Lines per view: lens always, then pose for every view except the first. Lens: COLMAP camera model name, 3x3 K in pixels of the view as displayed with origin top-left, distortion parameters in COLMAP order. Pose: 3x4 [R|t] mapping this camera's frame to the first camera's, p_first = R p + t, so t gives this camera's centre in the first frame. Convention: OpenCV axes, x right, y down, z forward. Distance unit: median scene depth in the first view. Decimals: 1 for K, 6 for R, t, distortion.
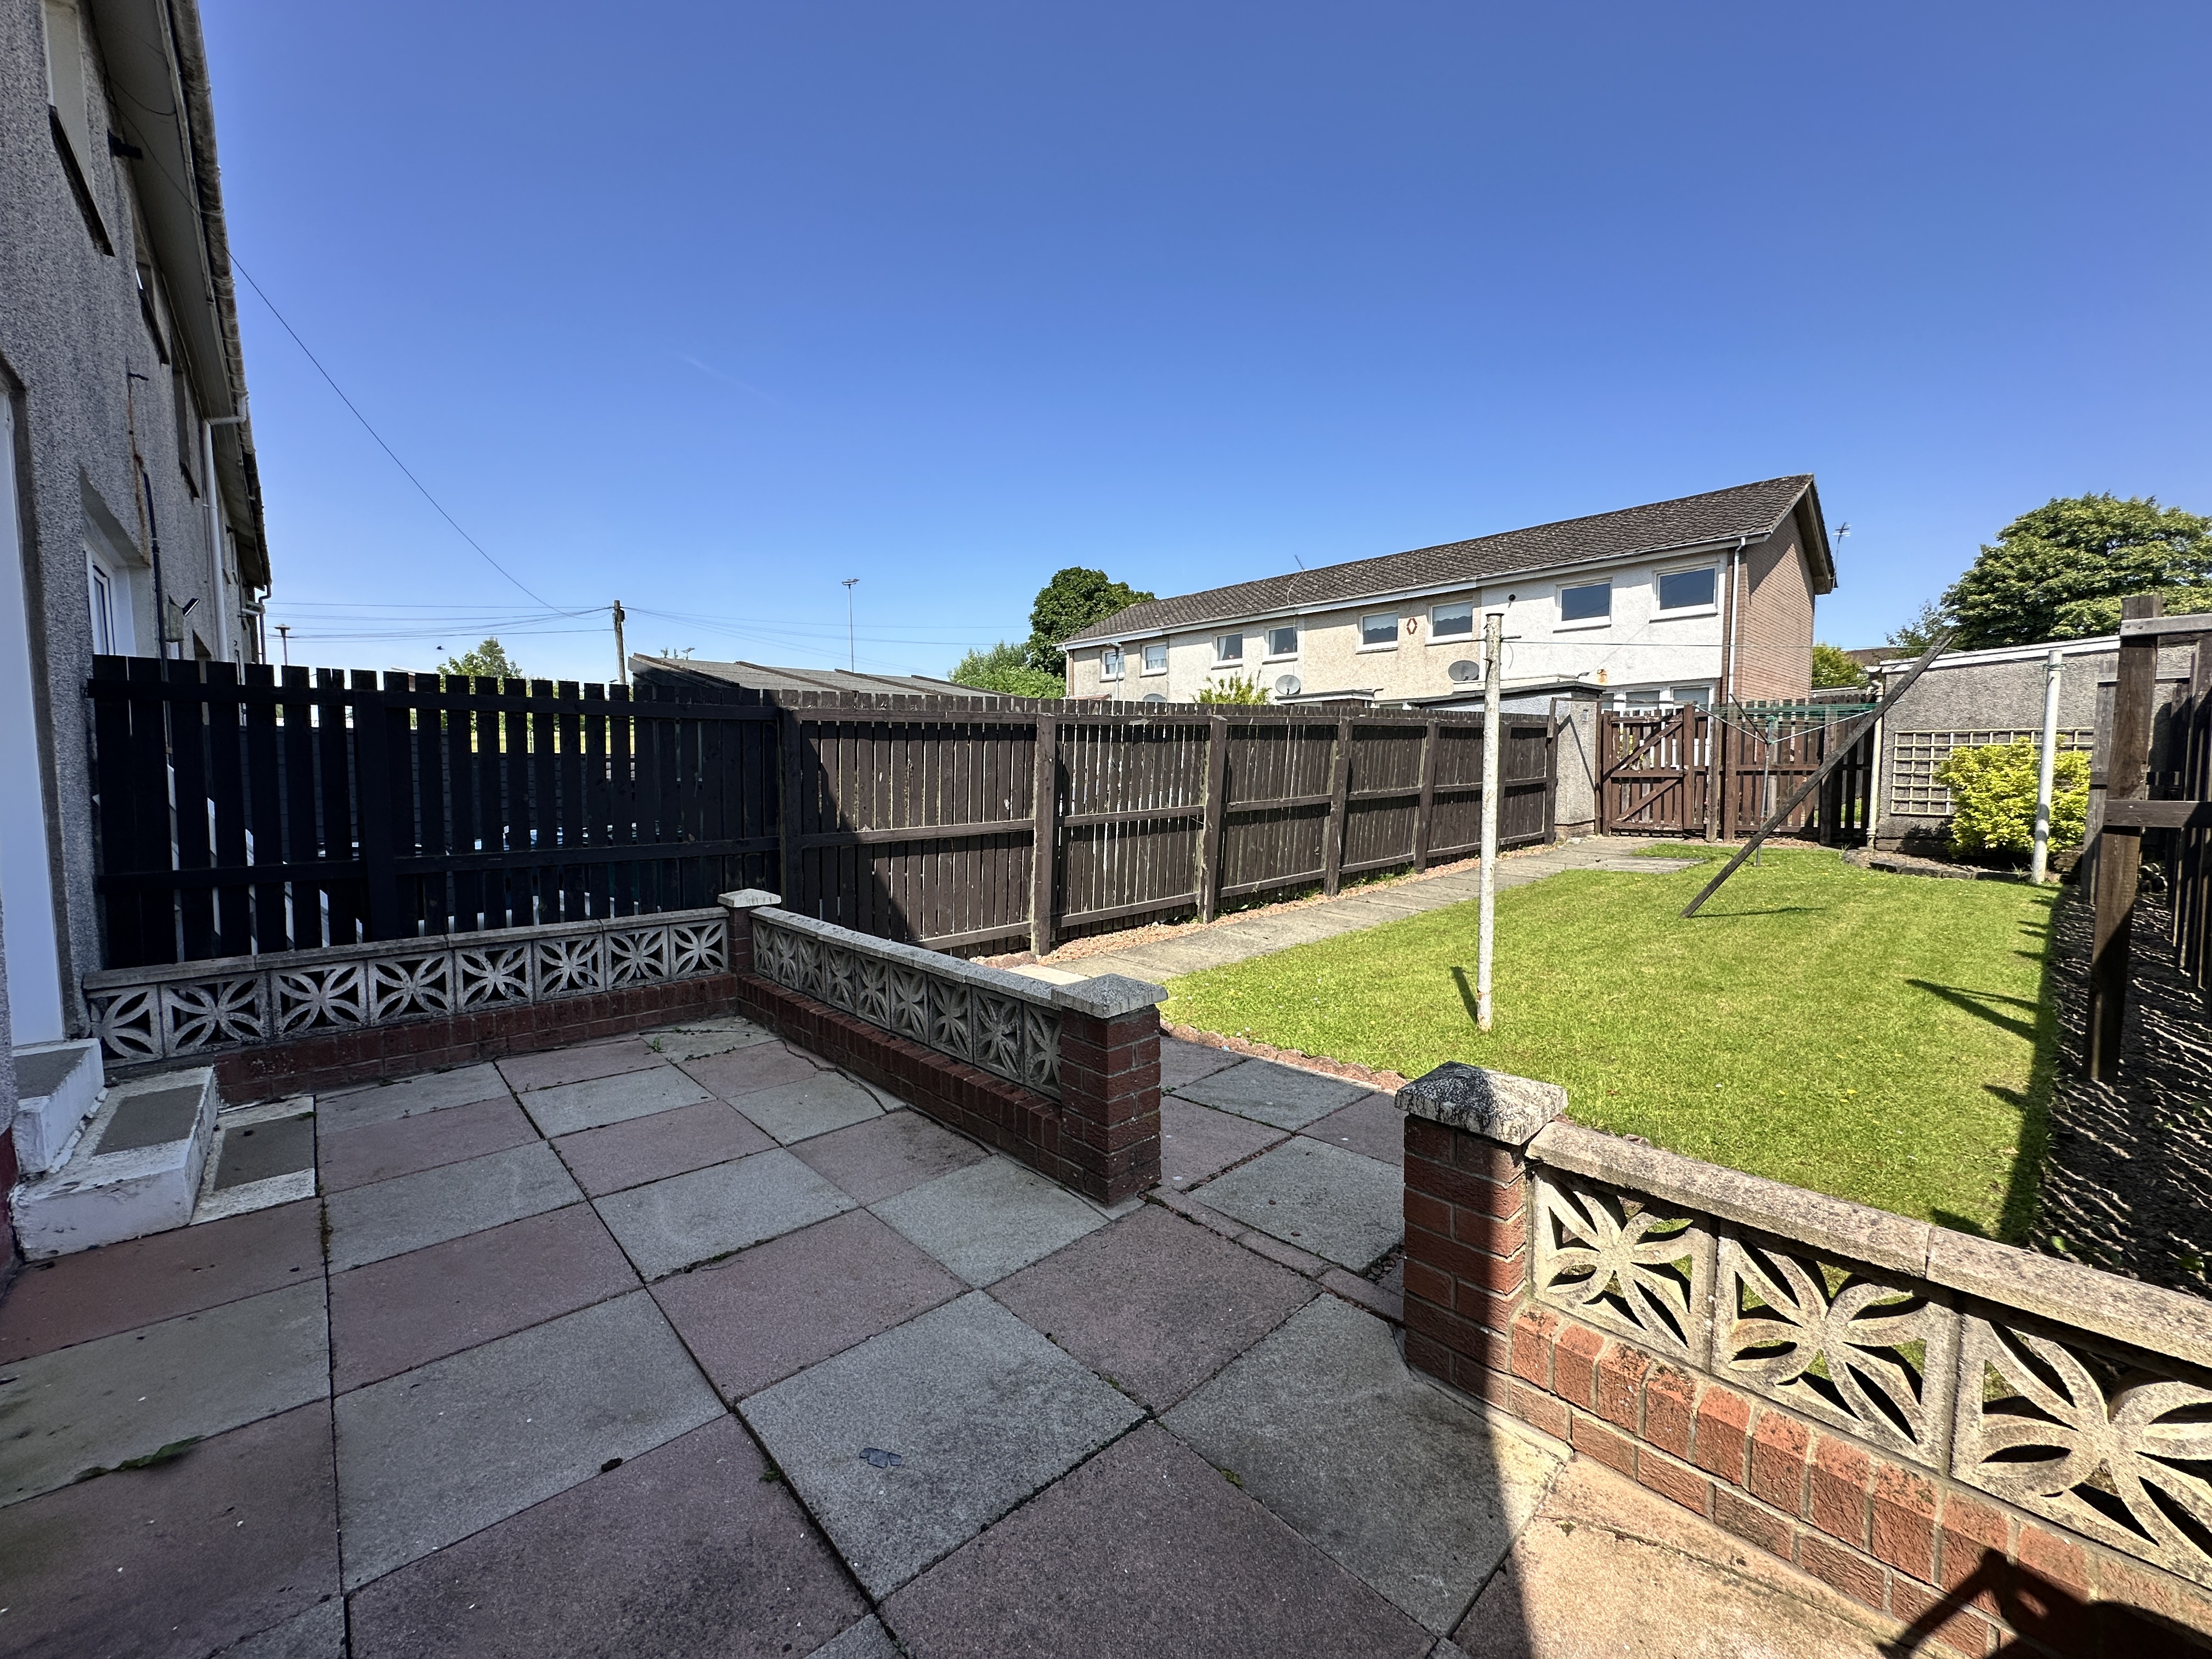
lens RADIAL K [[883.7, 0, 1103.4], [0, 883.7, 828.7], [0, 0, 1]] dist [-0.007919, 0.000062]
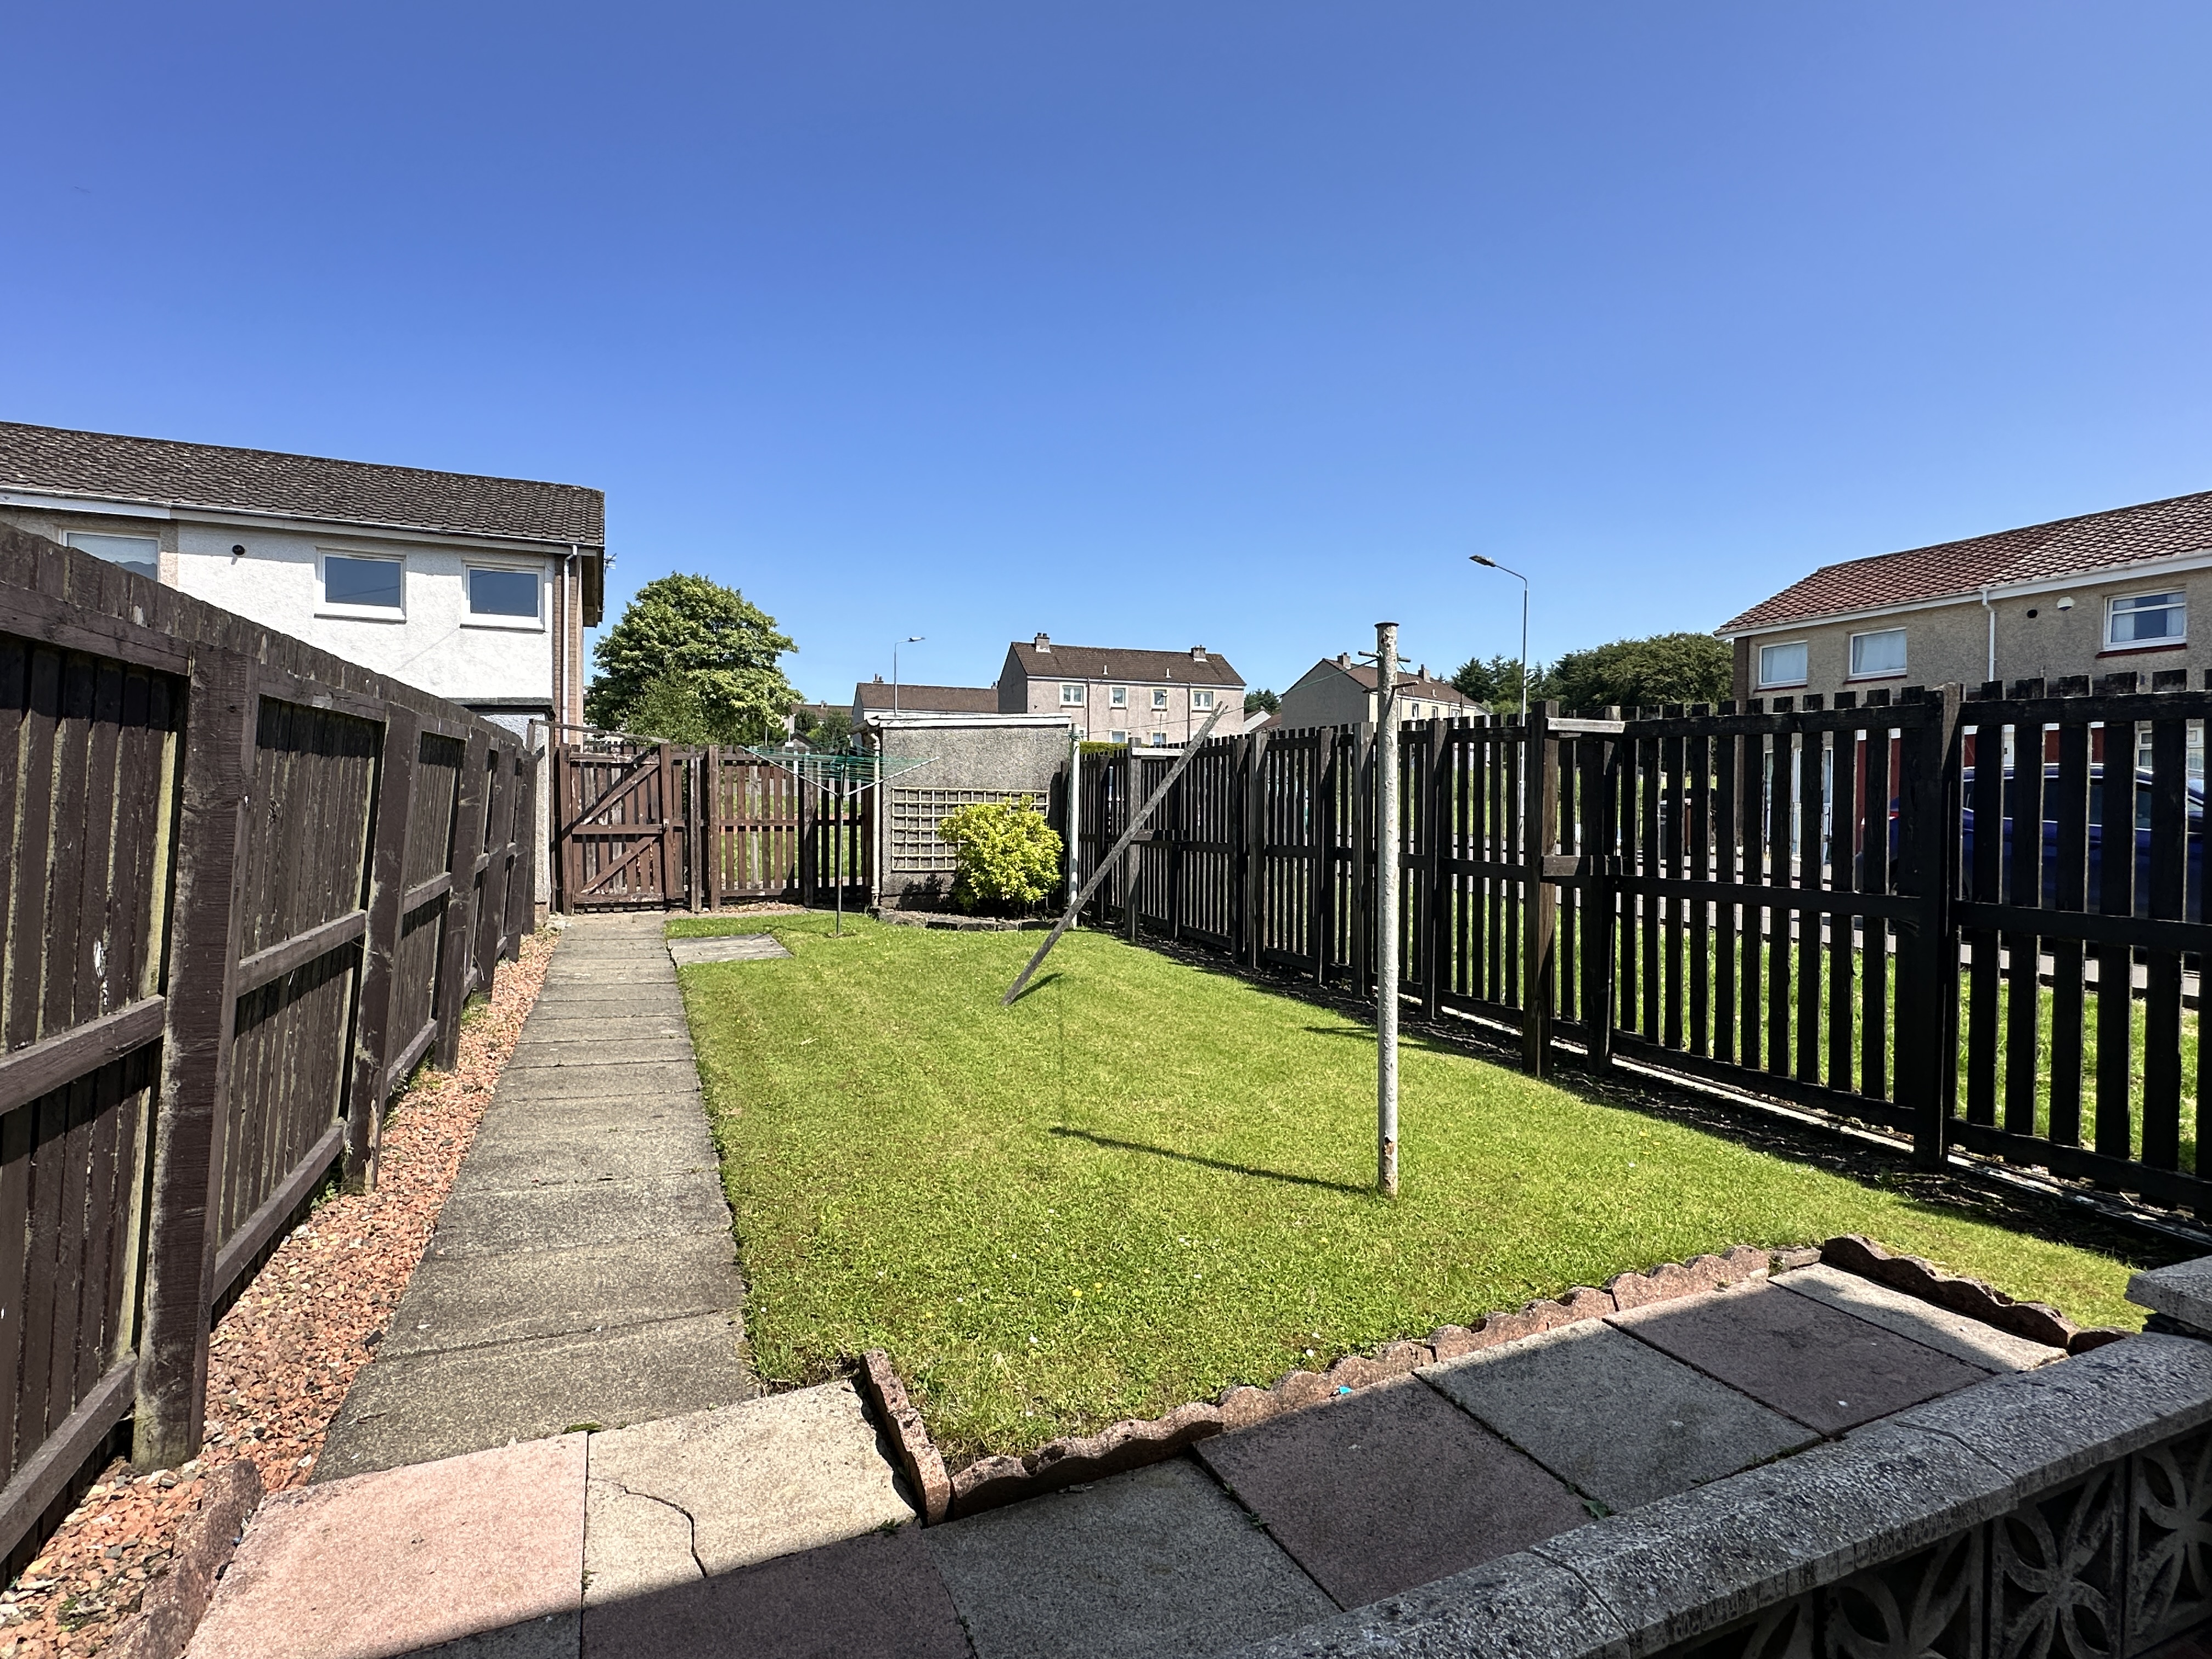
lens RADIAL K [[1116.9, 0, 1098.1], [0, 1116.9, 830.9], [0, 0, 1]] dist [-0.002595, -0.000232]
pose [[0.324334, -0.001983, 0.945941, -0.162105], [0.056348, 0.998263, -0.017227, -0.020939], [-0.944263, 0.058889, 0.323882, 0.290973]]
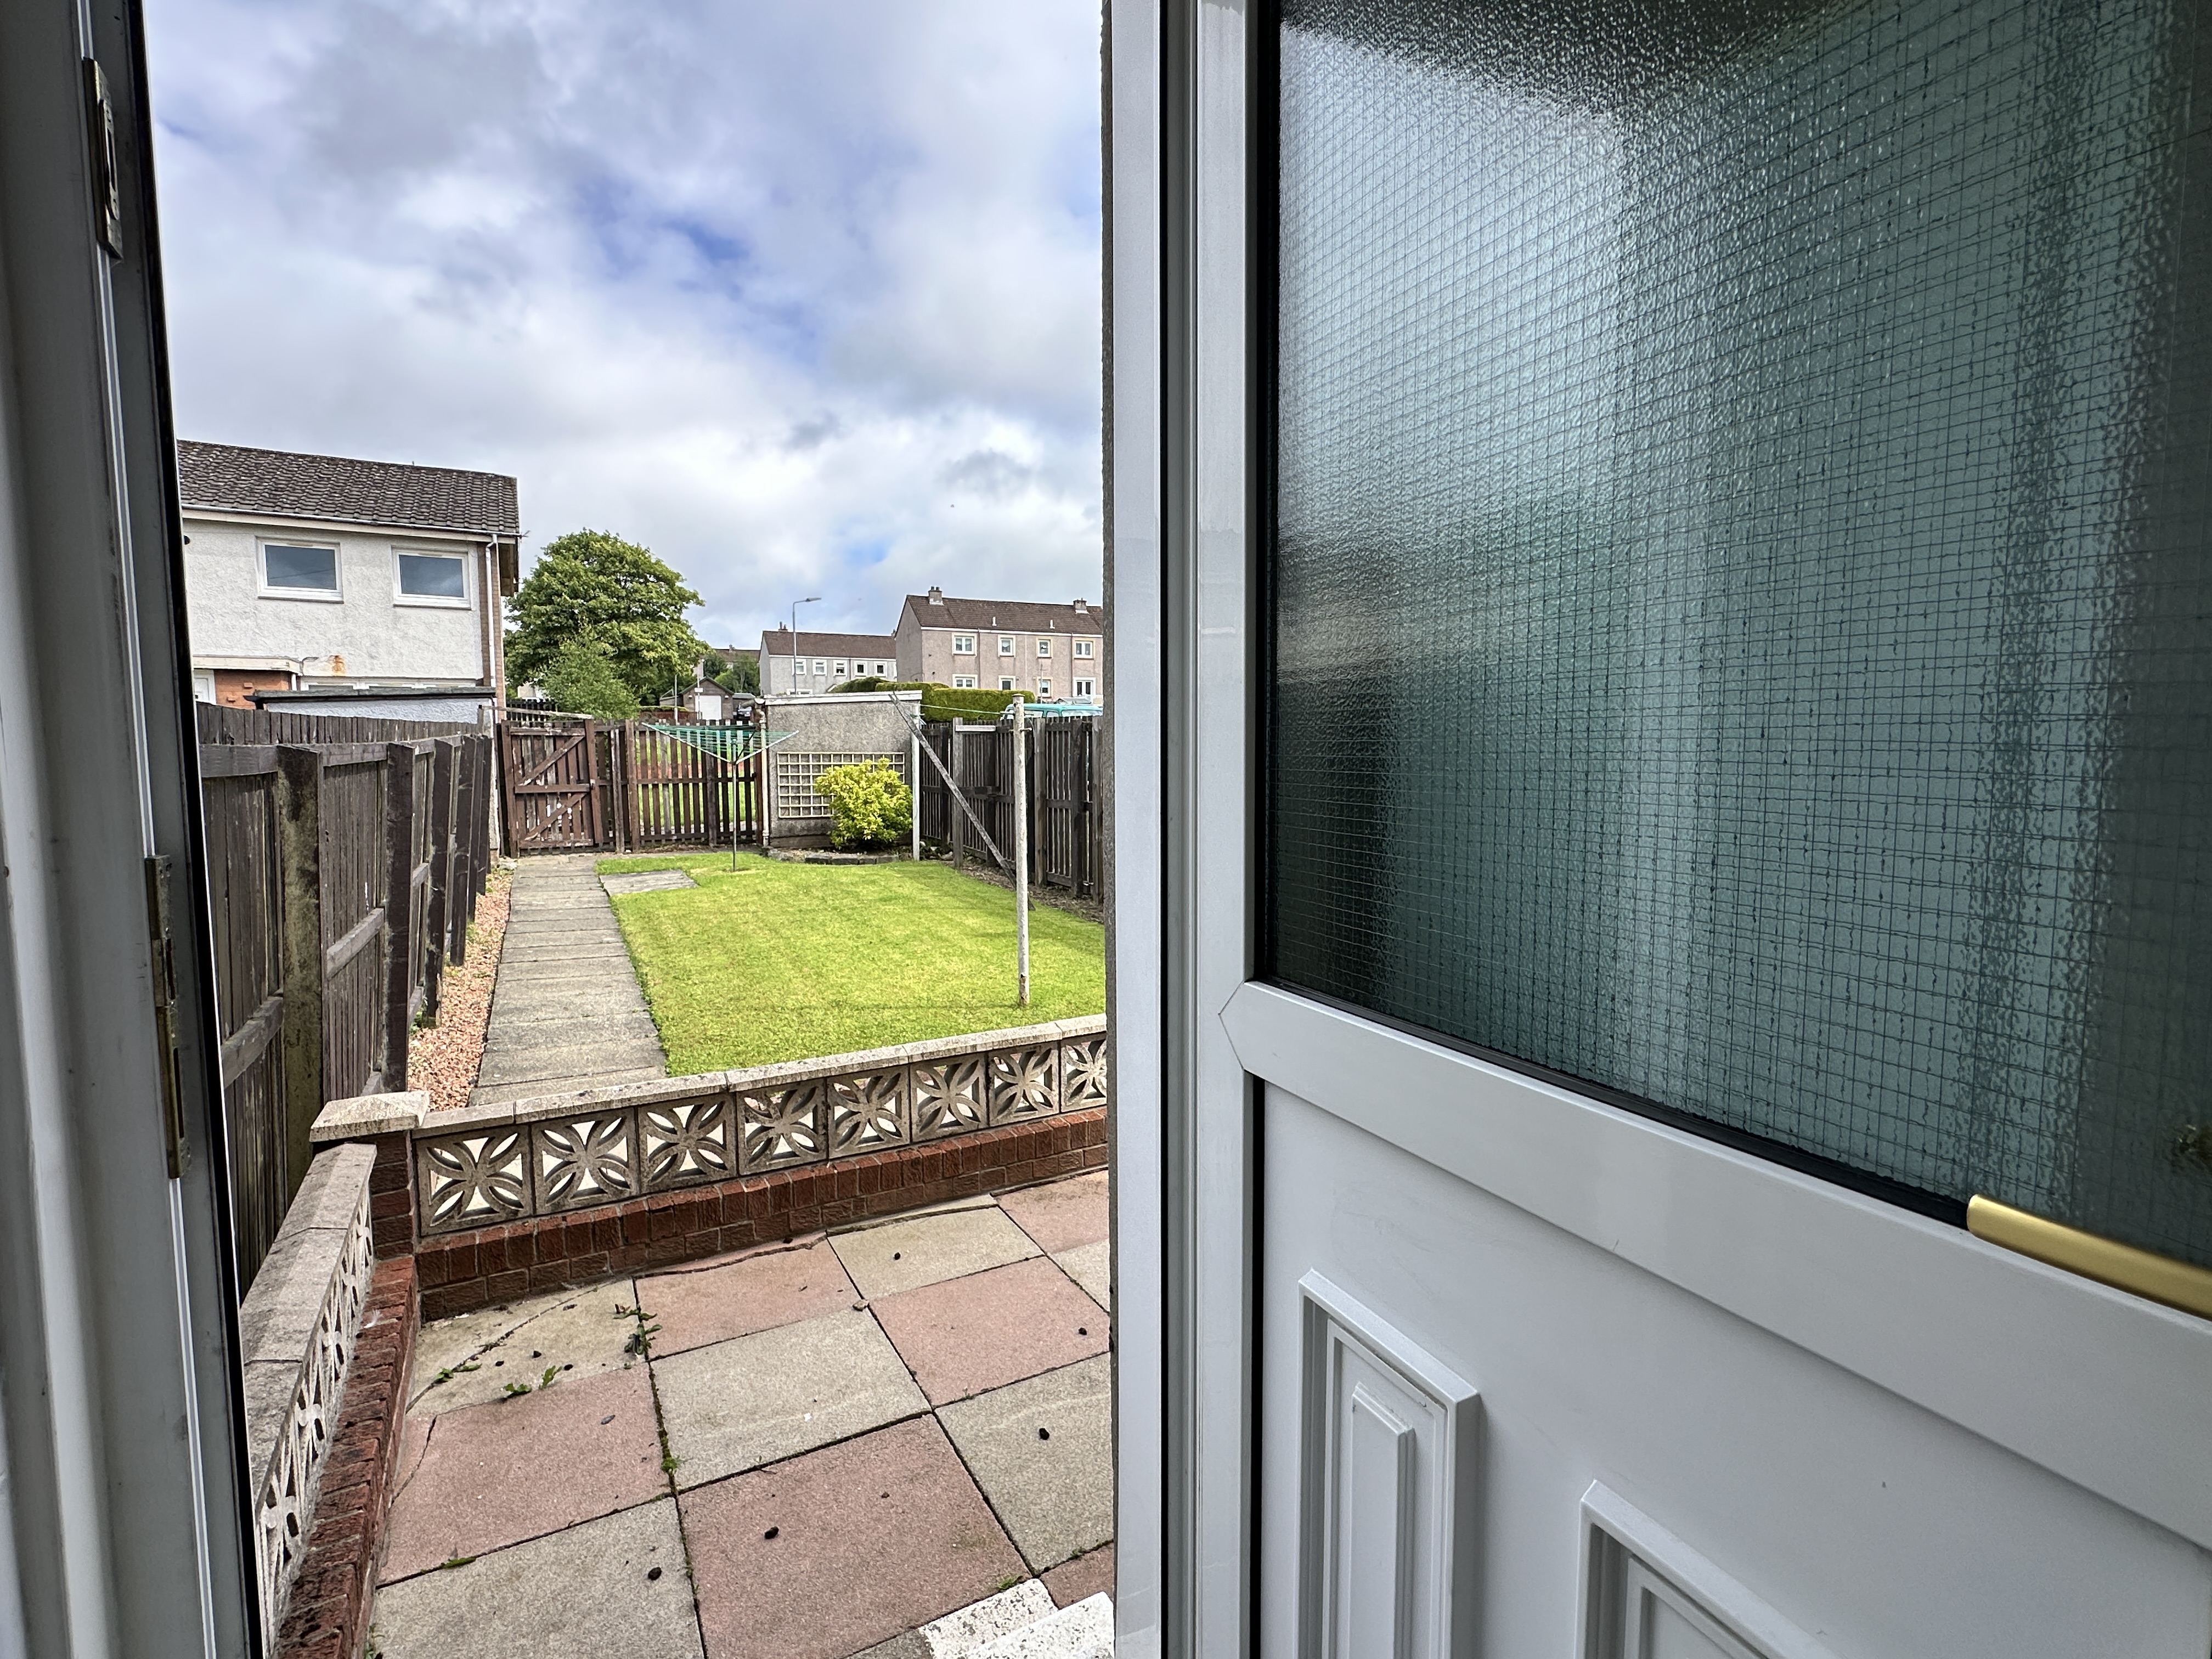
lens RADIAL K [[1042.4, 0, 1102.2], [0, 1042.4, 830.5], [0, 0, 1]] dist [-0.004471, 0.000382]
pose [[0.232484, -0.066838, 0.970301, -0.337289], [0.069198, 0.996244, 0.052045, -0.034514], [-0.970136, 0.055043, 0.236236, 0.158797]]
